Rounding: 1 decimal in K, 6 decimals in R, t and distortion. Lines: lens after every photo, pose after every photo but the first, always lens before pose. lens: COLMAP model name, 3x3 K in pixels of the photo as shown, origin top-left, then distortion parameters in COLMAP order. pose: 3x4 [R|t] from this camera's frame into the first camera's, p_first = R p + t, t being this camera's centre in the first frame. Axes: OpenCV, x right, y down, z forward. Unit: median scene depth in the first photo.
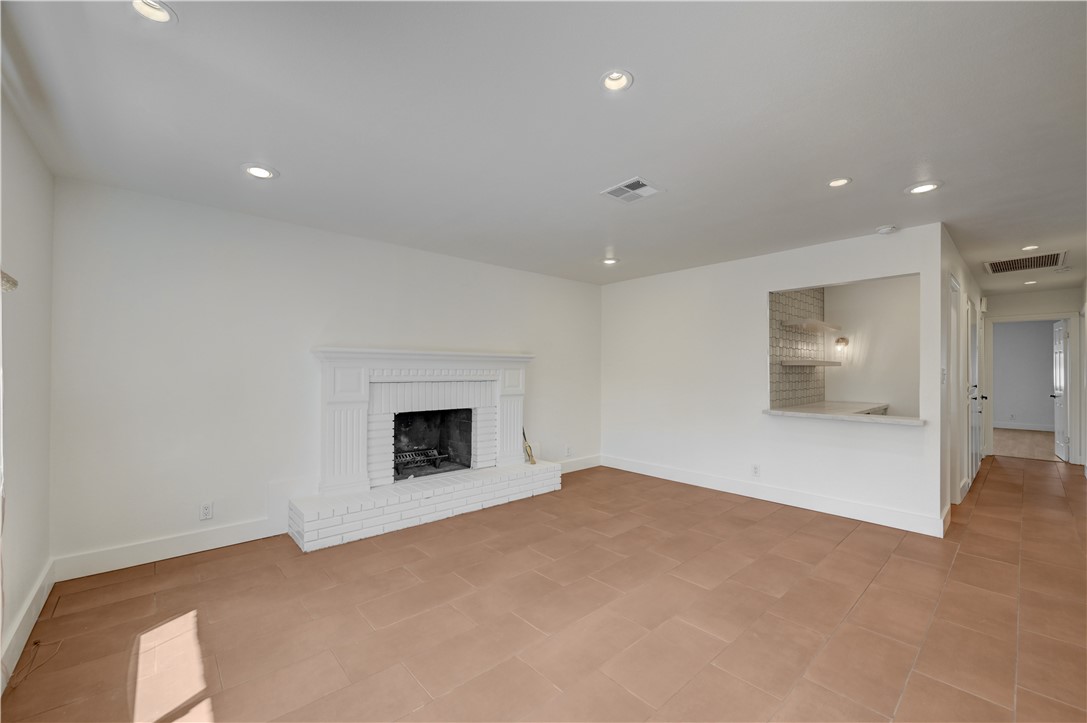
lens RADIAL K [[437.2, 0, 547.7], [0, 437.2, 367.1], [0, 0, 1]] dist [-0.000880, -0.000033]
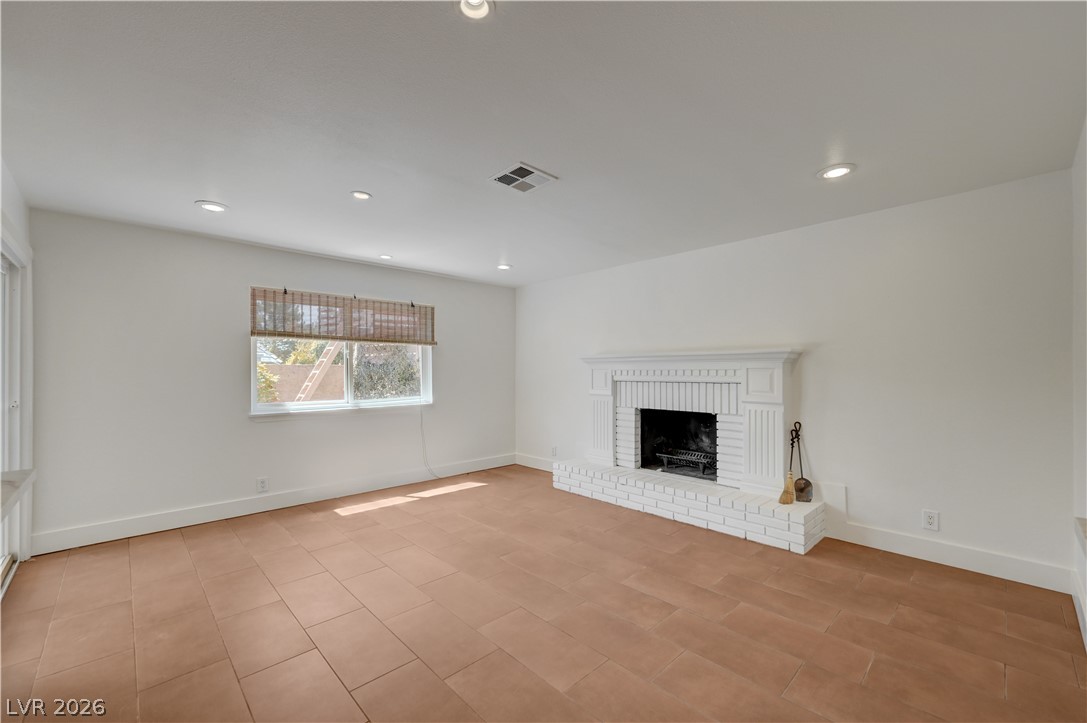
lens RADIAL K [[442.1, 0, 545.9], [0, 442.1, 365.7], [0, 0, 1]] dist [0.003669, 0.000178]
pose [[0.028569, -0.014717, -0.999483, 0.856704], [0.010688, 0.999839, -0.014417, 0.007873], [0.999535, -0.010270, 0.028722, 0.767667]]
